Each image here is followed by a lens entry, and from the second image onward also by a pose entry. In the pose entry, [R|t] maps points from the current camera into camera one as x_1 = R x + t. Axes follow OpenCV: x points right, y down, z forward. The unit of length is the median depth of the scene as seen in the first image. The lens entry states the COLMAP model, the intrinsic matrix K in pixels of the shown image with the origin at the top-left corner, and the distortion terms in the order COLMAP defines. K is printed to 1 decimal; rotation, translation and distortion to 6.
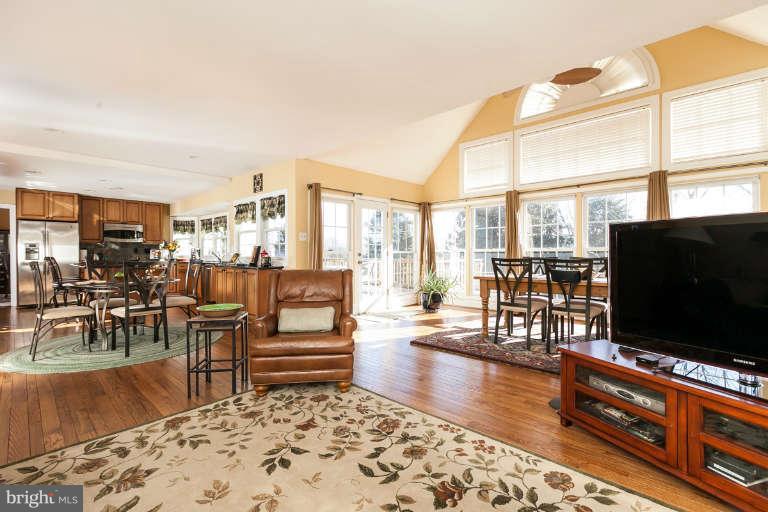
lens RADIAL K [[339.6, 0, 387.6], [0, 339.6, 254.6], [0, 0, 1]] dist [0.004486, -0.000423]
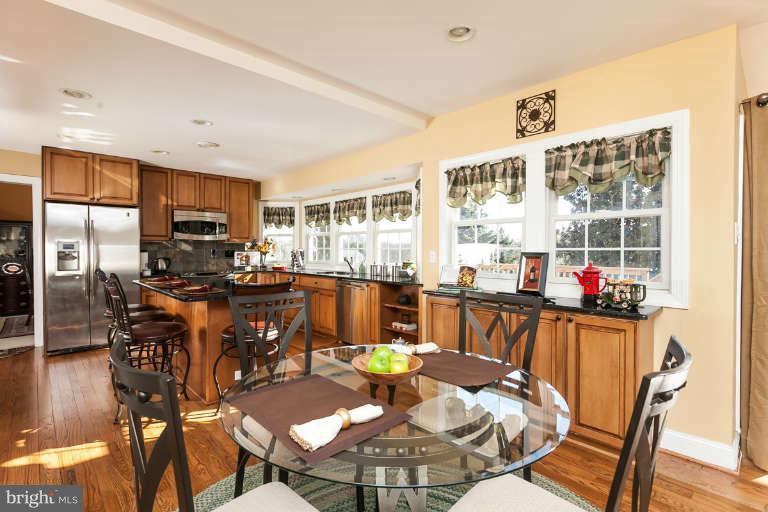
lens RADIAL K [[359.1, 0, 382.7], [0, 359.1, 253.2], [0, 0, 1]] dist [0.002387, 0.000269]
pose [[0.997737, 0.006334, -0.066935, -0.412008], [-0.005942, 0.999964, 0.006065, -0.019472], [0.066971, -0.005653, 0.997739, 0.374949]]
